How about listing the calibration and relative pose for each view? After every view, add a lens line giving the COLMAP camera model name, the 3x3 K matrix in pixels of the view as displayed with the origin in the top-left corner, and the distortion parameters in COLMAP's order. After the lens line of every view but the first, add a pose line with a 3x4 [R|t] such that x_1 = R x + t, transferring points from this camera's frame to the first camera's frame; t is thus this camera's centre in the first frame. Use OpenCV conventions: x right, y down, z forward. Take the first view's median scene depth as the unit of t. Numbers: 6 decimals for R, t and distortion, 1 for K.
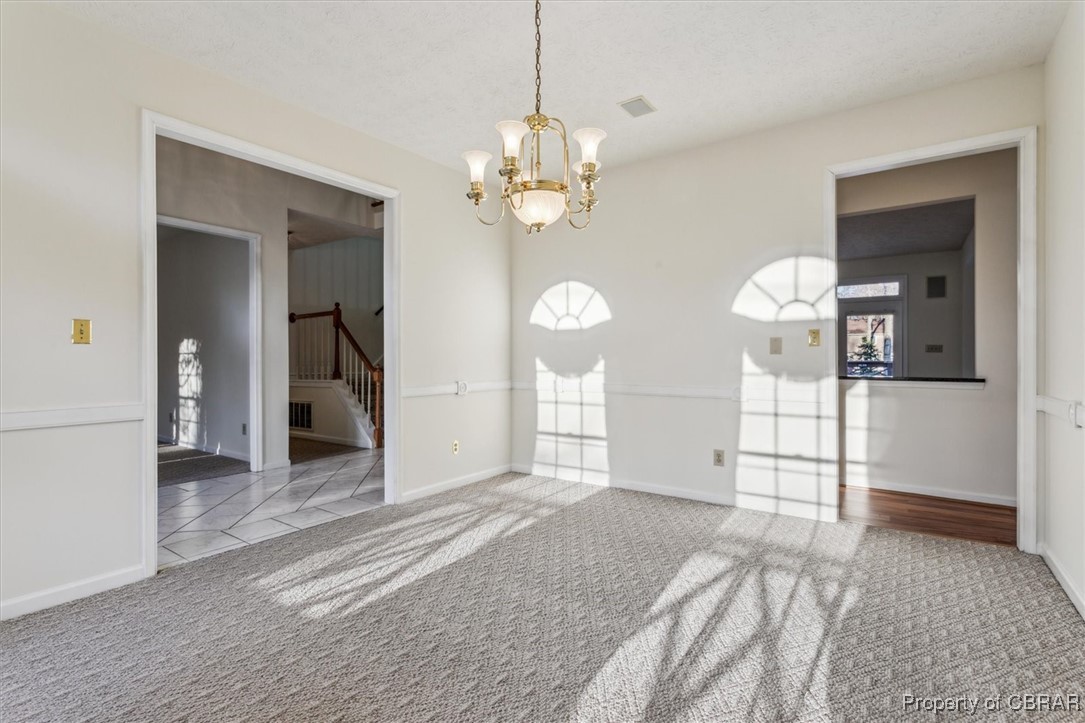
lens RADIAL K [[513.4, 0, 545.8], [0, 513.4, 360.8], [0, 0, 1]] dist [0.001965, 0.000052]
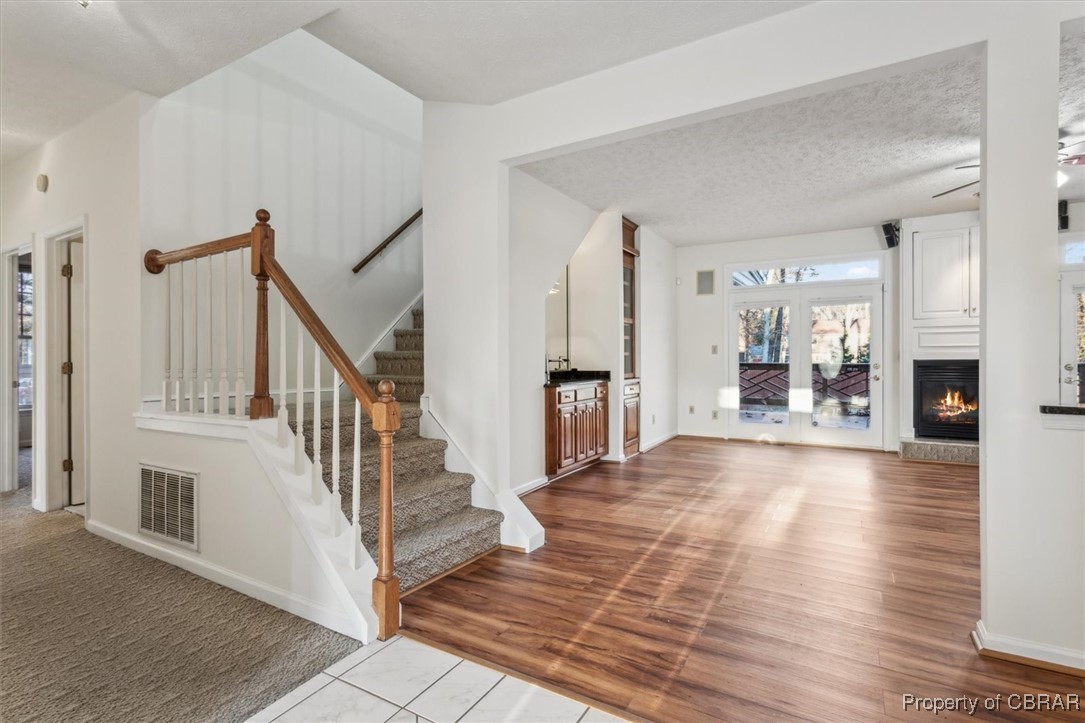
lens RADIAL K [[513.4, 0, 538.7], [0, 513.4, 358.9], [0, 0, 1]] dist [0.001965, 0.000052]
pose [[0.996759, 0.002385, 0.080406, -0.237879], [-0.002475, 0.999996, 0.001022, -0.007265], [-0.080403, -0.001217, 0.996762, 0.615806]]
